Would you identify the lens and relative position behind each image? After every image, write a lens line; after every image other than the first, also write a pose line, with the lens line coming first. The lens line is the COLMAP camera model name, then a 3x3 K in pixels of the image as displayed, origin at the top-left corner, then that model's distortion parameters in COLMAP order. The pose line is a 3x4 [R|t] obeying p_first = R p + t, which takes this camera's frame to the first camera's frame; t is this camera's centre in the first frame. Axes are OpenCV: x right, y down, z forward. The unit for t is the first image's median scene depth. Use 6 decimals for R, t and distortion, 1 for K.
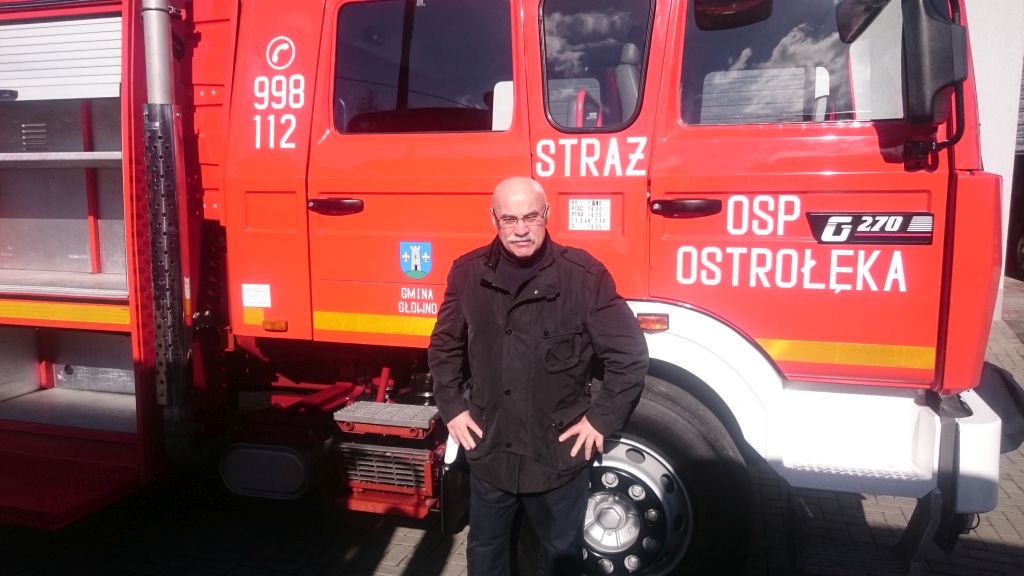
lens RADIAL K [[795.9, 0, 512.0], [0, 795.9, 288.0], [0, 0, 1]] dist [0.004319, -0.002429]
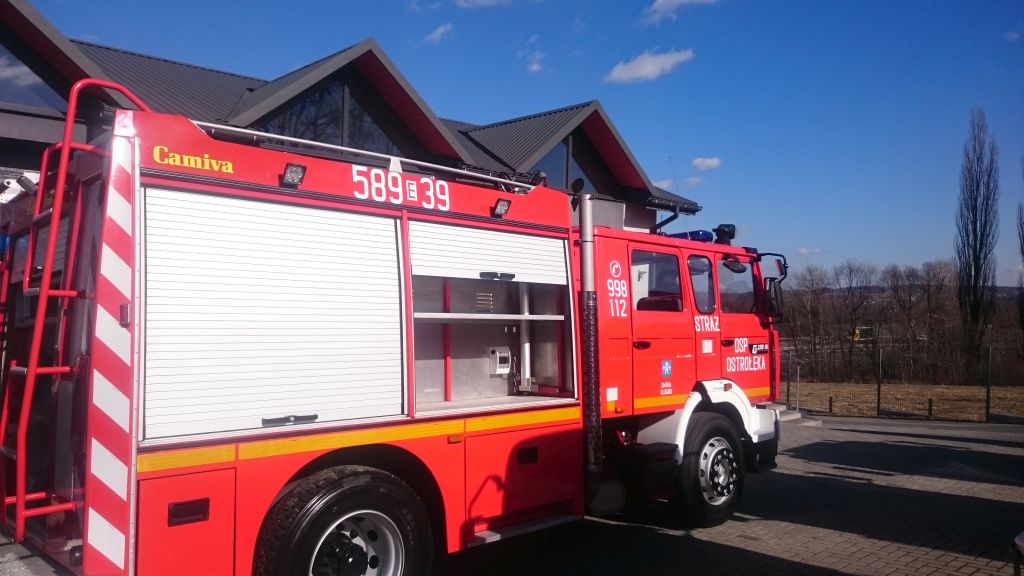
lens RADIAL K [[795.9, 0, 512.0], [0, 795.9, 288.0], [0, 0, 1]] dist [0.004319, -0.002429]
pose [[0.464966, 0.056721, 0.883510, -2.476930], [0.131434, 0.982464, -0.132244, -0.023063], [-0.875518, 0.177613, 0.449357, 0.392505]]
